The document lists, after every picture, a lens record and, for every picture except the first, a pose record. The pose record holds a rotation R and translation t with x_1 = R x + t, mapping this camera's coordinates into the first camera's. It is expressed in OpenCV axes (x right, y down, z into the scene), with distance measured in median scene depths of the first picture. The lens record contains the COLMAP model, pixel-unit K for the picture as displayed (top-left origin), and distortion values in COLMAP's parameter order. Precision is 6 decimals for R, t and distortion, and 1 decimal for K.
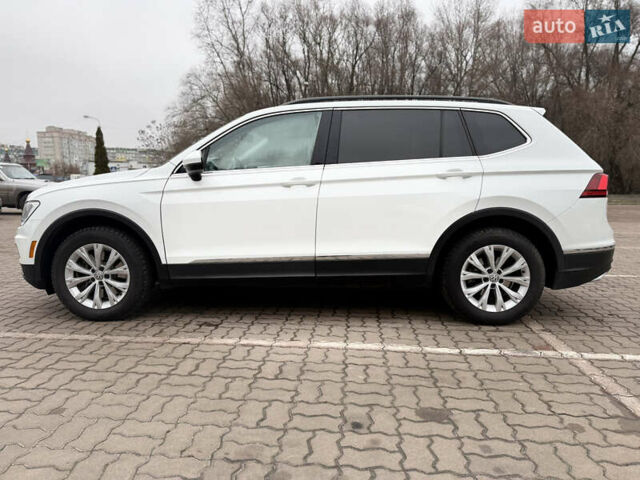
lens RADIAL K [[465.8, 0, 324.9], [0, 465.8, 239.8], [0, 0, 1]] dist [0.003099, -0.042371]
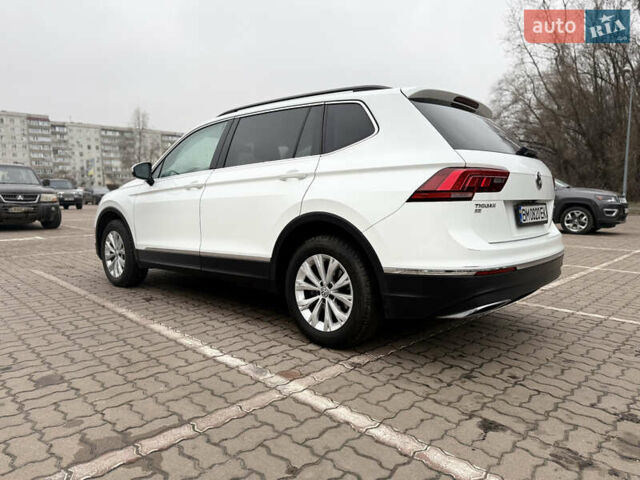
lens RADIAL K [[465.8, 0, 324.9], [0, 465.8, 239.8], [0, 0, 1]] dist [0.003099, -0.042371]
pose [[0.774647, 0.061876, -0.629359, 0.916673], [-0.073170, 0.997288, 0.007989, -0.023783], [0.628147, 0.039861, 0.777073, 0.317290]]
